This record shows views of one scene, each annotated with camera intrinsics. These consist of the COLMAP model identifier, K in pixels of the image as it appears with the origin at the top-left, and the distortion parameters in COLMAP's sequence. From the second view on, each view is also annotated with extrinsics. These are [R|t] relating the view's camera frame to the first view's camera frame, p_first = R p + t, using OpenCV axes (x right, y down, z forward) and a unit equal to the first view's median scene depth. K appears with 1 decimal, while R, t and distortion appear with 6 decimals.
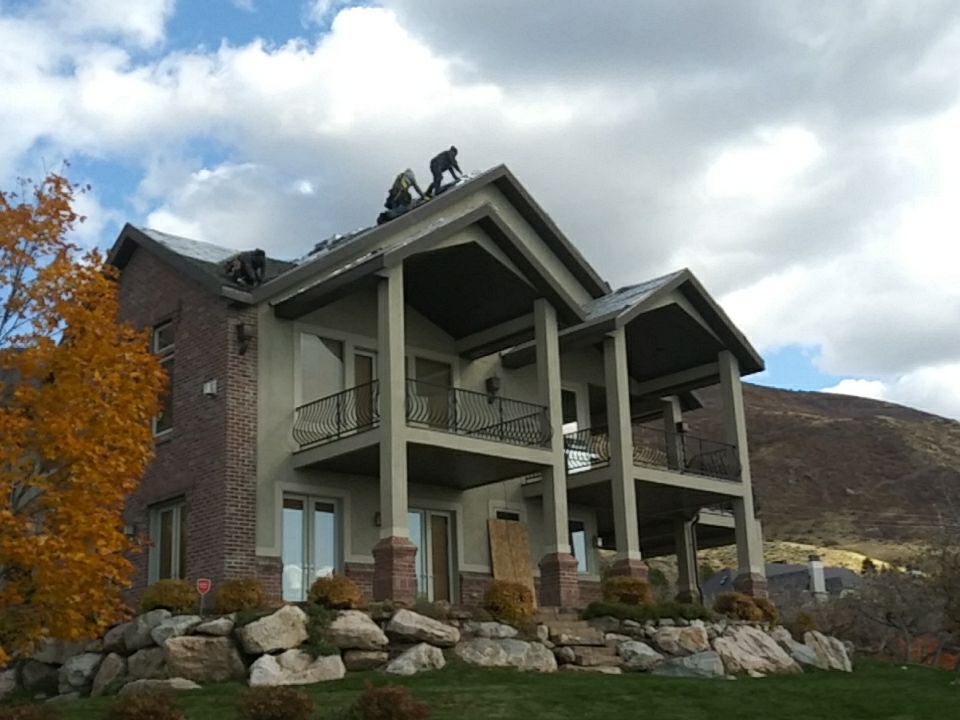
lens RADIAL K [[1323.8, 0, 487.8], [0, 1323.8, 351.0], [0, 0, 1]] dist [0.014661, 0.000000]
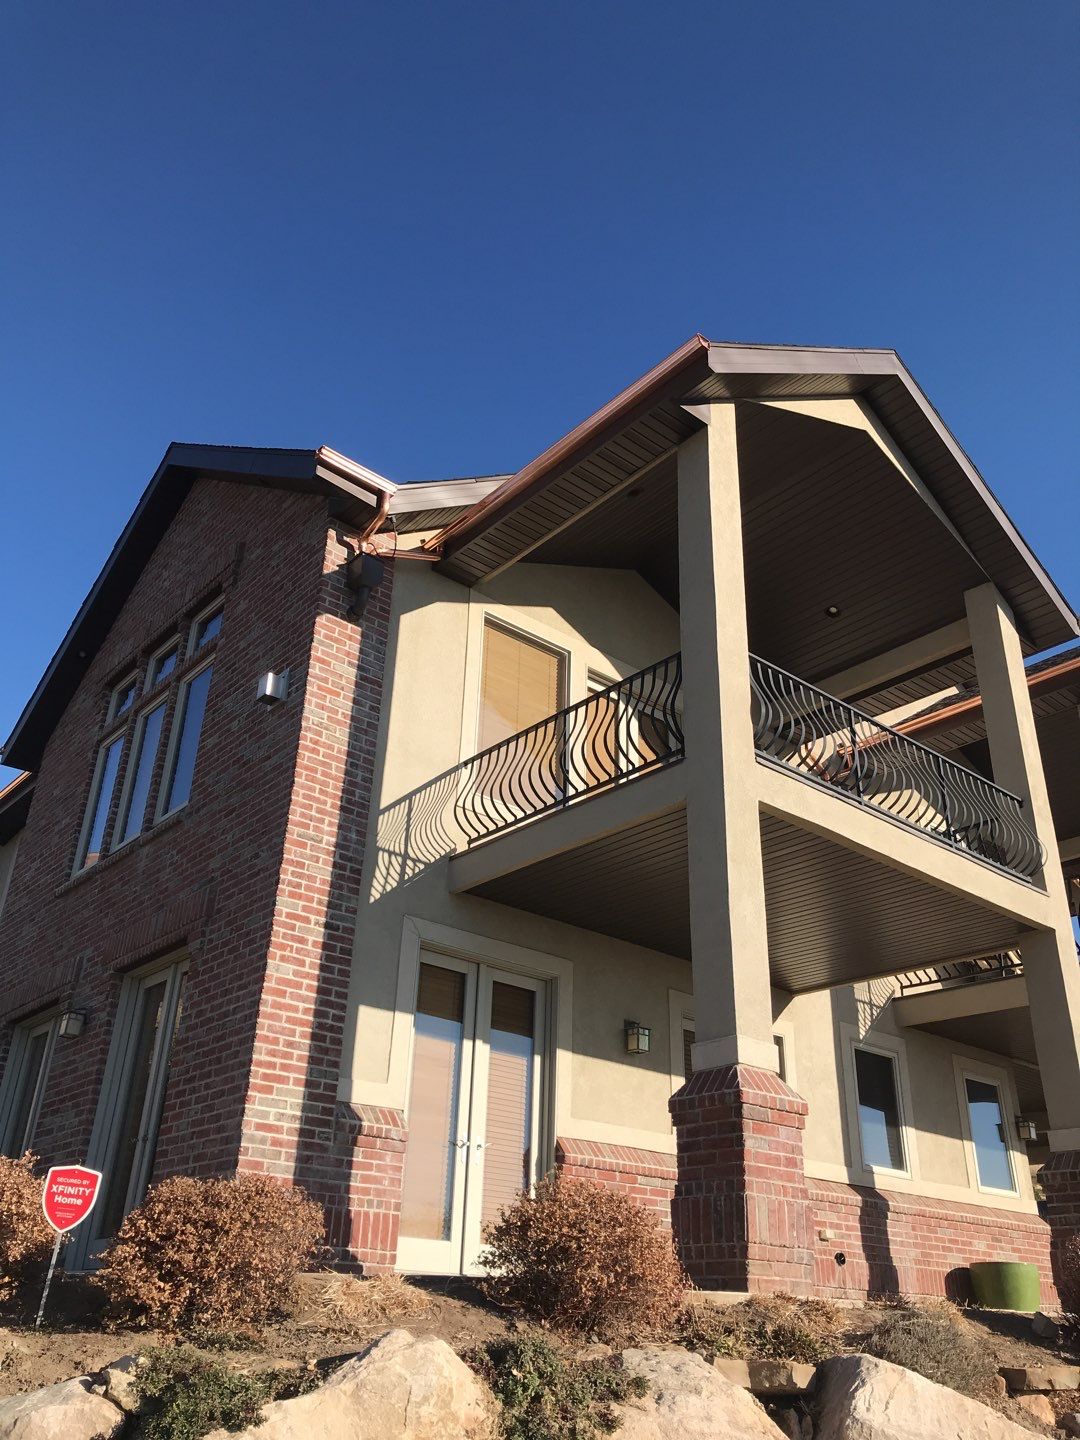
lens RADIAL K [[1181.8, 0, 548.4], [0, 1181.8, 706.6], [0, 0, 1]] dist [0.053261, -0.023957]
pose [[0.996597, 0.044704, -0.069248, -0.096945], [-0.057177, 0.980088, -0.190155, 0.106076], [0.059368, 0.193468, 0.979309, 0.652749]]
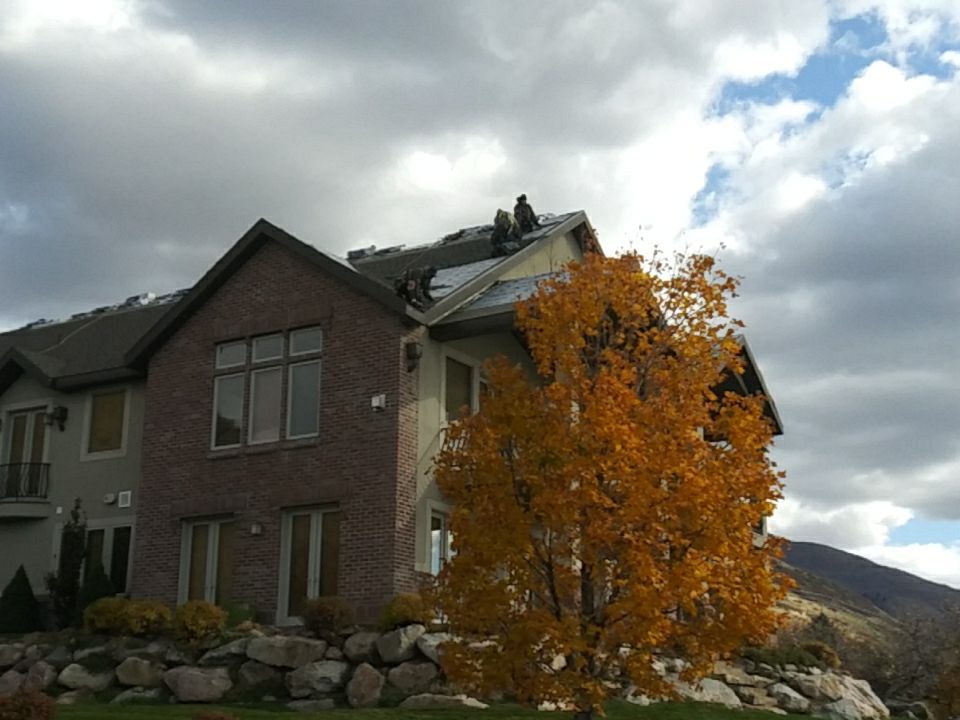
lens RADIAL K [[1323.8, 0, 478.3], [0, 1323.8, 361.0], [0, 0, 1]] dist [0.014661, 0.000000]
pose [[0.962740, 0.129433, 0.237442, -0.397715], [-0.133254, 0.991082, 0.000043, -0.014654], [-0.235319, -0.031681, 0.971402, -0.012430]]
